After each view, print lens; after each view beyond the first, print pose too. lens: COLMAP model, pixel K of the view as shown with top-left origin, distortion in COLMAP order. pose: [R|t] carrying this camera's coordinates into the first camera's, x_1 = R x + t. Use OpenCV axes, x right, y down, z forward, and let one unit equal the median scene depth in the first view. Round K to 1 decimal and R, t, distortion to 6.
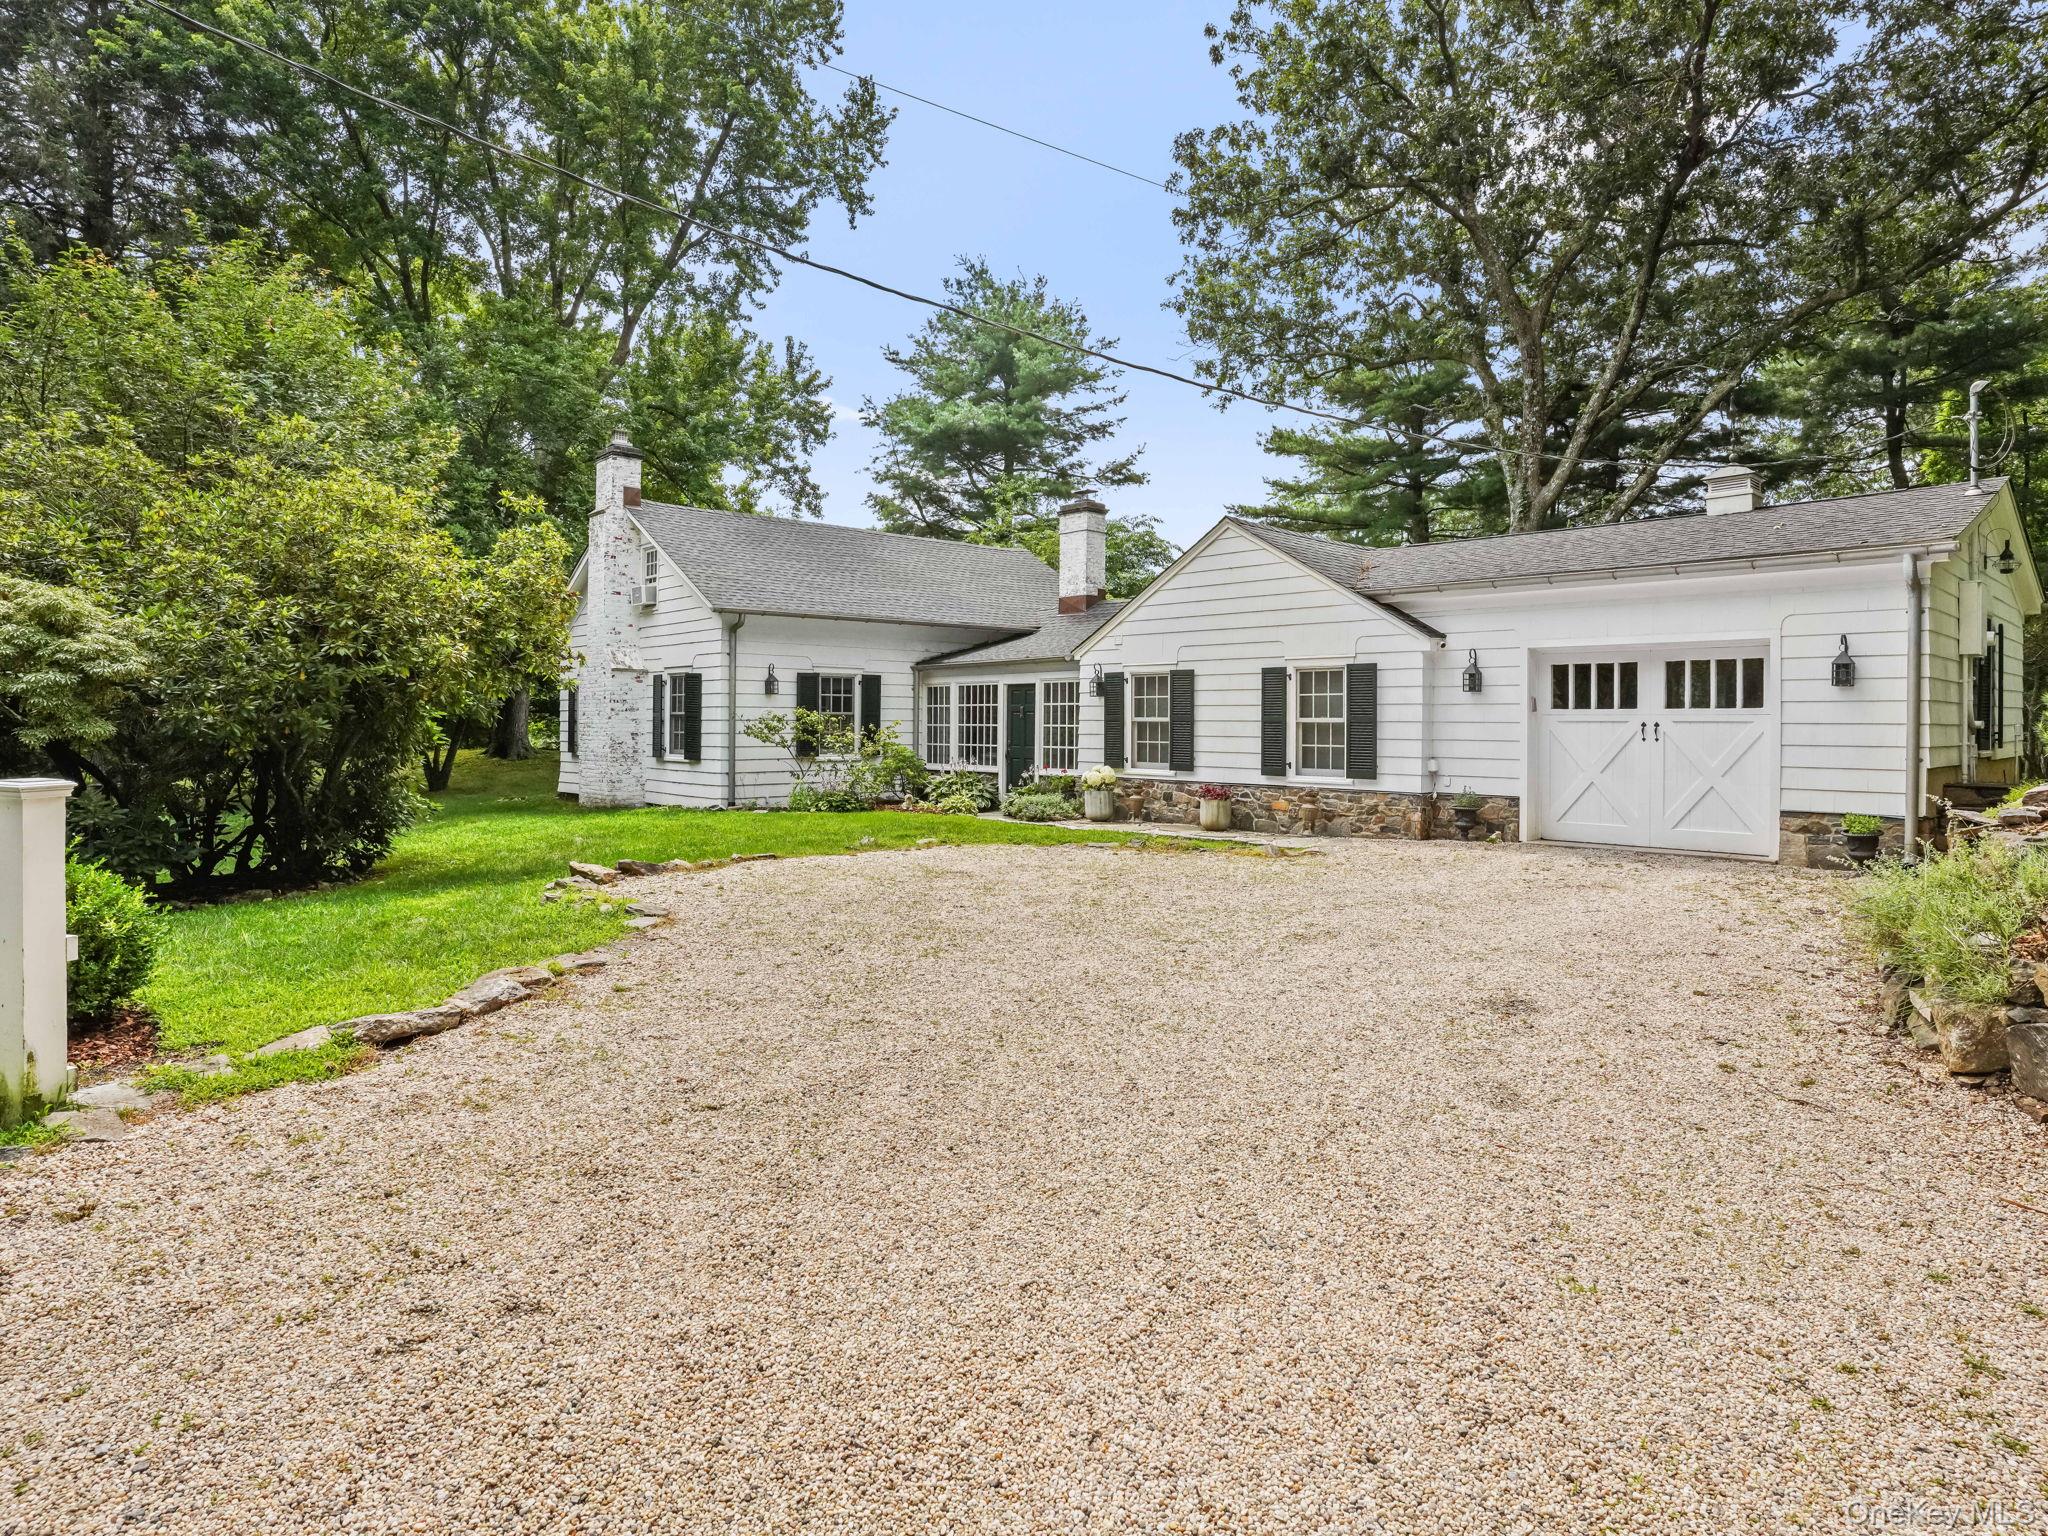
lens RADIAL K [[1266.2, 0, 1017.2], [0, 1266.2, 803.7], [0, 0, 1]] dist [-0.029027, 0.000540]
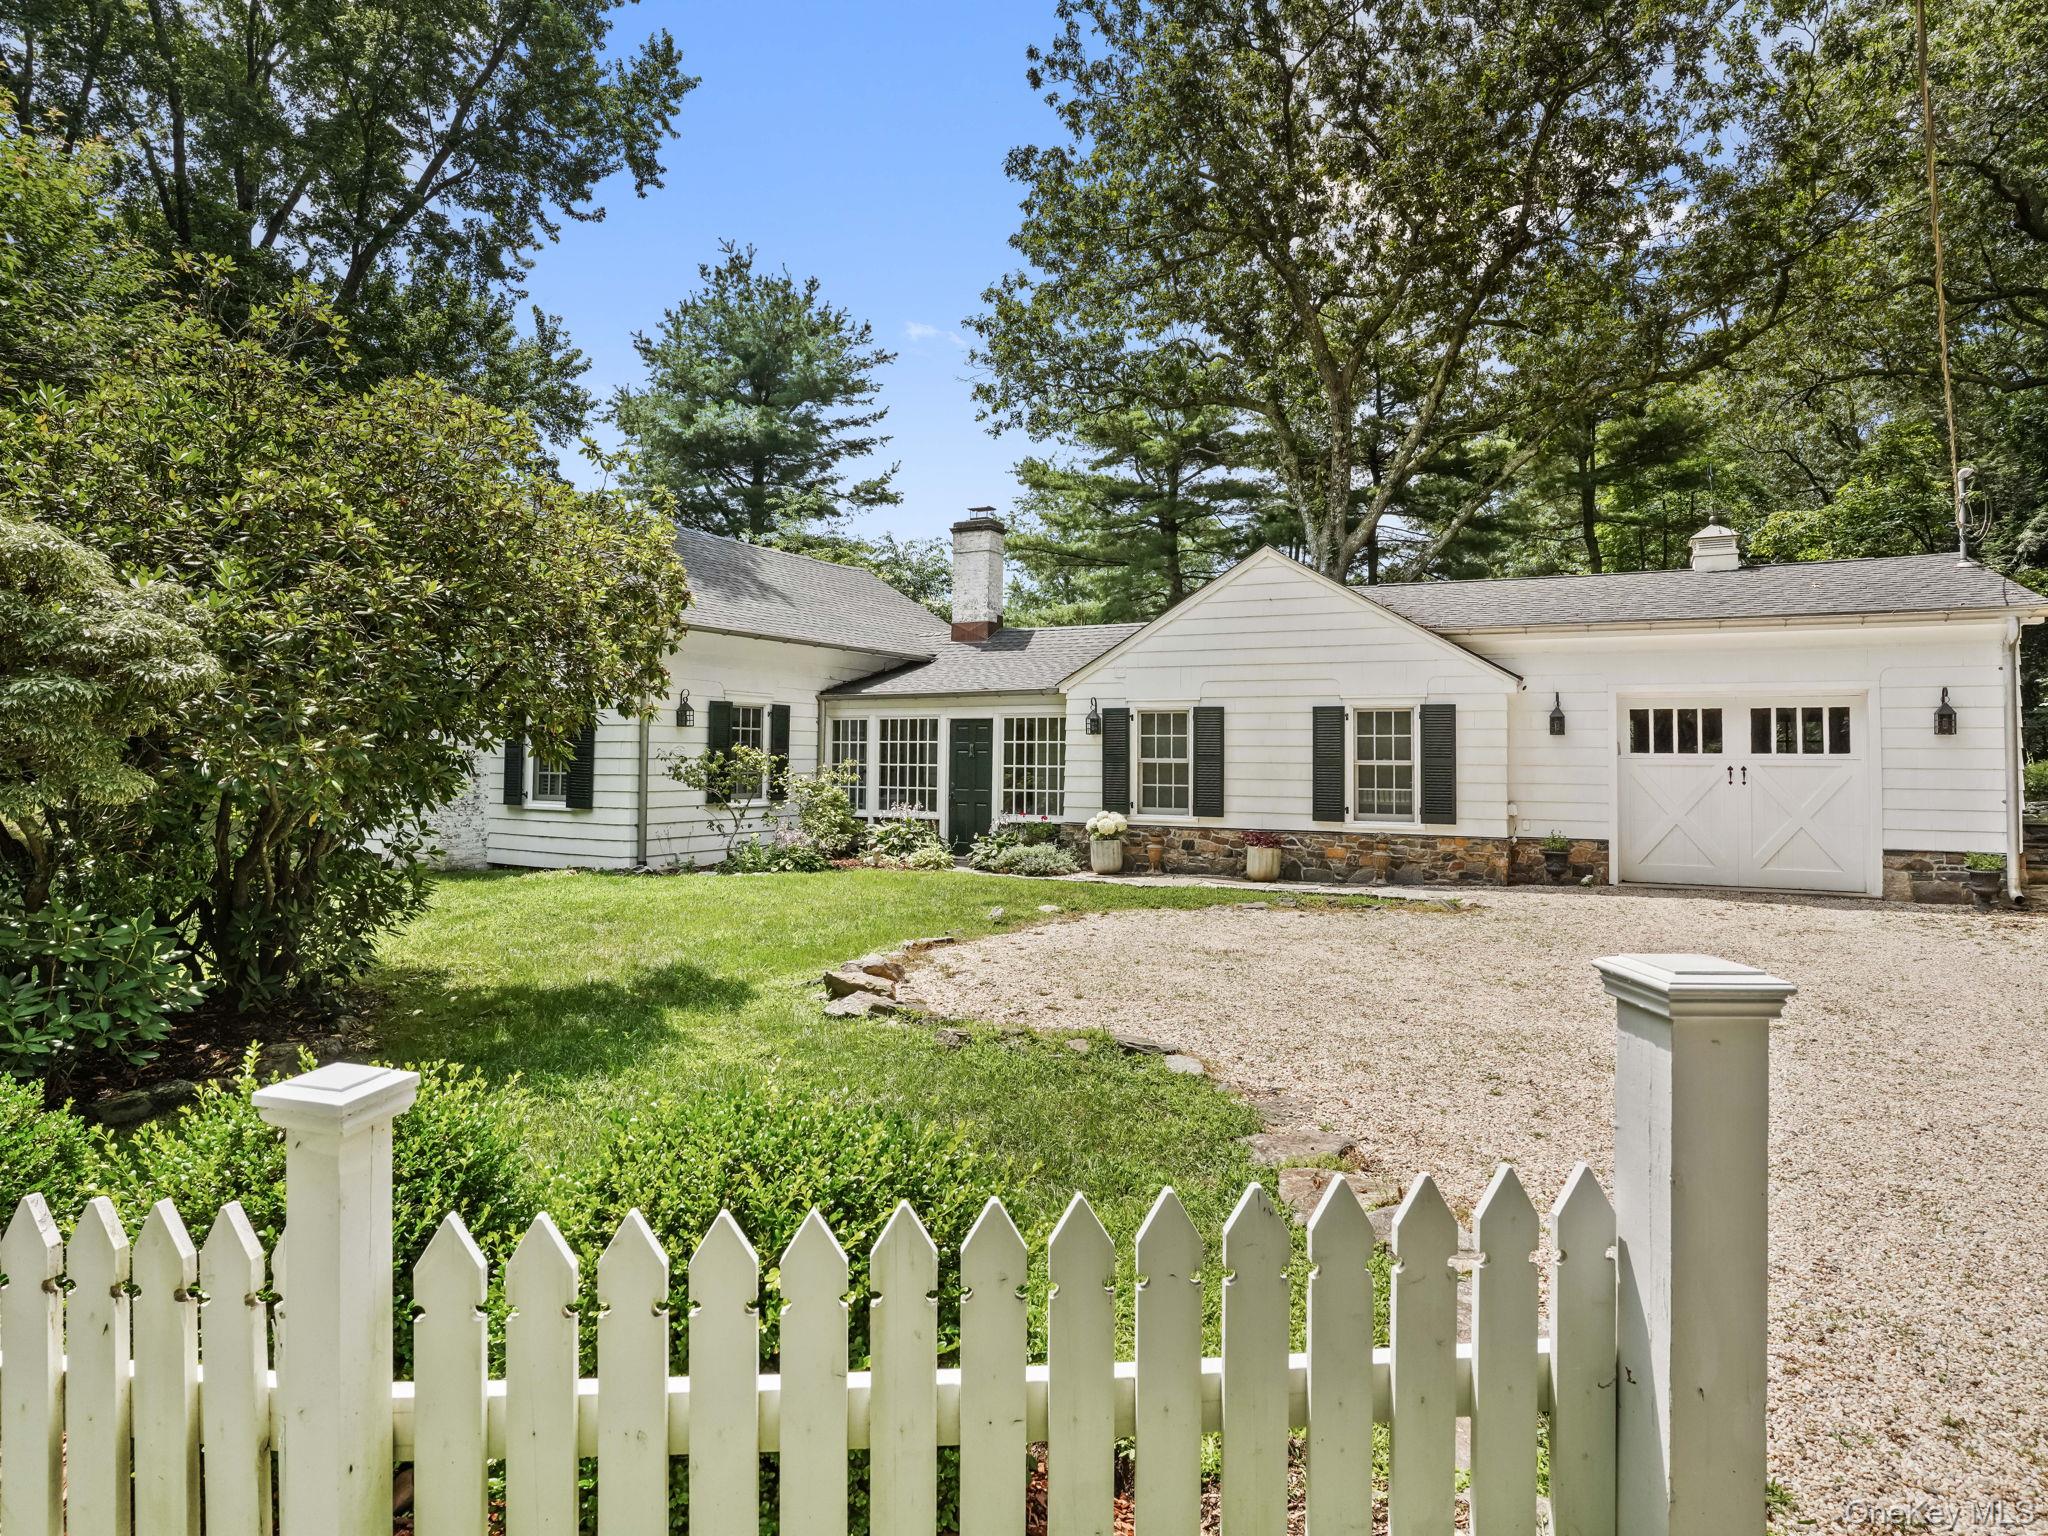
lens RADIAL K [[1300.9, 0, 1024.0], [0, 1300.9, 768.0], [0, 0, 1]] dist [-0.089850, 0.094110]
pose [[0.934955, 0.001990, 0.354761, -0.296284], [0.017961, 0.998436, -0.052937, -0.012638], [-0.354311, 0.055865, 0.933457, 0.153668]]
